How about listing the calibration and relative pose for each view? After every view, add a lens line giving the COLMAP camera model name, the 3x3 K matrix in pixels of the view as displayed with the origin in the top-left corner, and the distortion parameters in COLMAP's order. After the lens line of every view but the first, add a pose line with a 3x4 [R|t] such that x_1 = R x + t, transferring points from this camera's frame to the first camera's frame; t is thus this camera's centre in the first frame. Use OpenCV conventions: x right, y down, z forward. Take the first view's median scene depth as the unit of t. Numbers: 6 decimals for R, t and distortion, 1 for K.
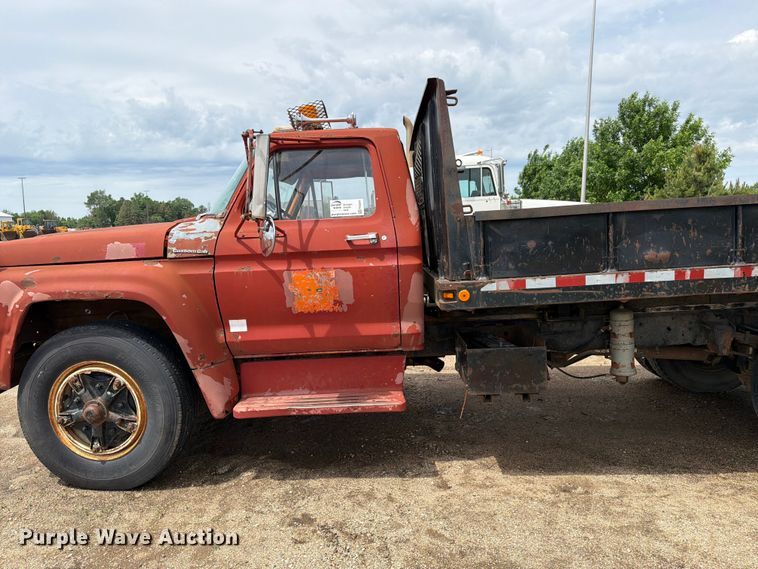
lens RADIAL K [[532.9, 0, 379.0], [0, 532.9, 284.2], [0, 0, 1]] dist [0.094138, -0.106836]
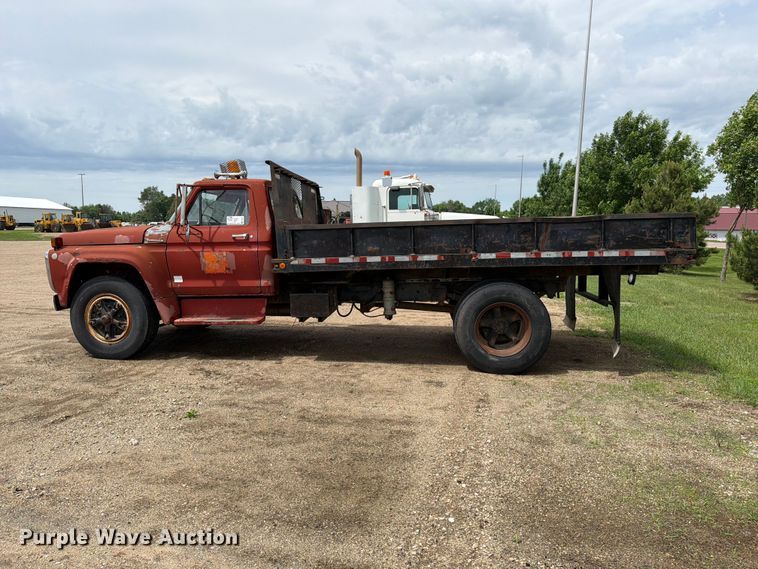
lens RADIAL K [[530.0, 0, 382.1], [0, 530.0, 281.7], [0, 0, 1]] dist [0.095313, -0.132397]
pose [[0.997149, 0.032952, -0.067875, 0.621249], [-0.033325, 0.999435, -0.004374, 0.071197], [0.067693, 0.006623, 0.997684, -0.916844]]
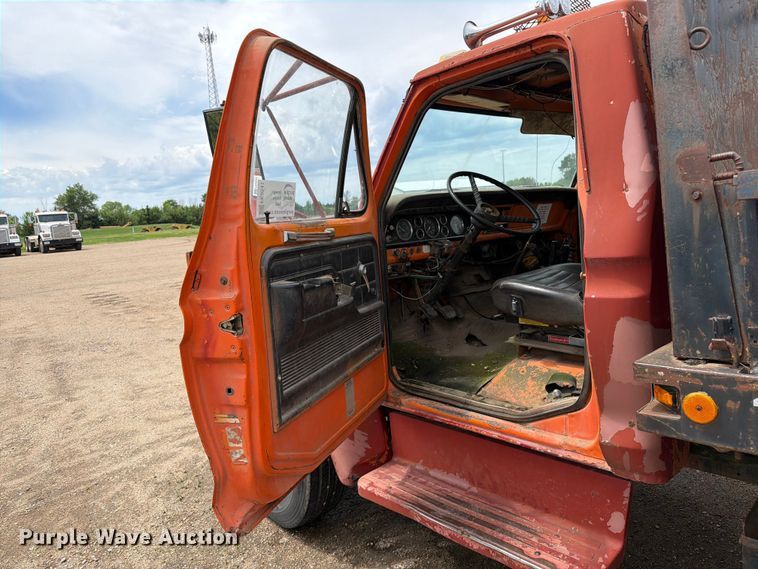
lens RADIAL K [[530.0, 0, 382.1], [0, 530.0, 281.7], [0, 0, 1]] dist [0.095313, -0.132397]
pose [[0.687171, 0.062578, -0.723795, 0.247365], [-0.010268, 0.997020, 0.076452, -0.082229], [0.726423, -0.045104, 0.685767, 0.545641]]
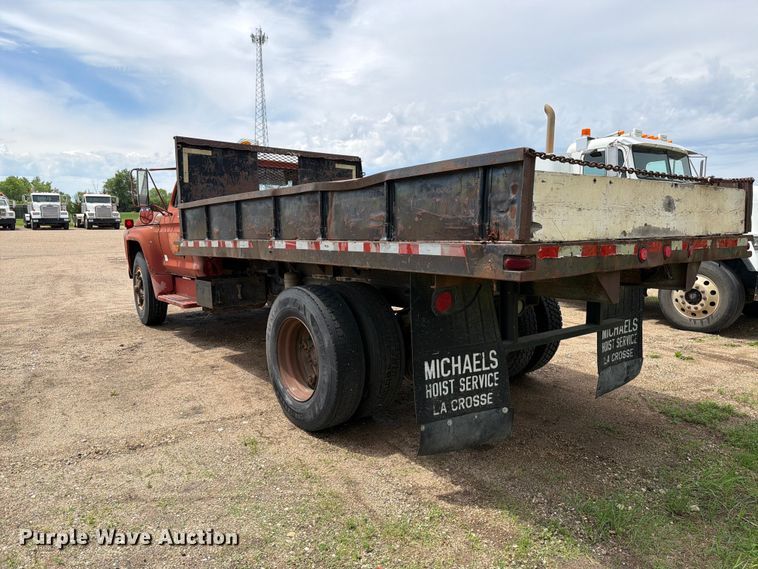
lens RADIAL K [[528.4, 0, 372.6], [0, 528.4, 282.9], [0, 0, 1]] dist [0.084373, -0.132142]
pose [[0.625500, 0.116183, -0.771525, 1.903591], [-0.091968, 0.992936, 0.074964, -0.057846], [0.774785, 0.024065, 0.631767, 0.308309]]
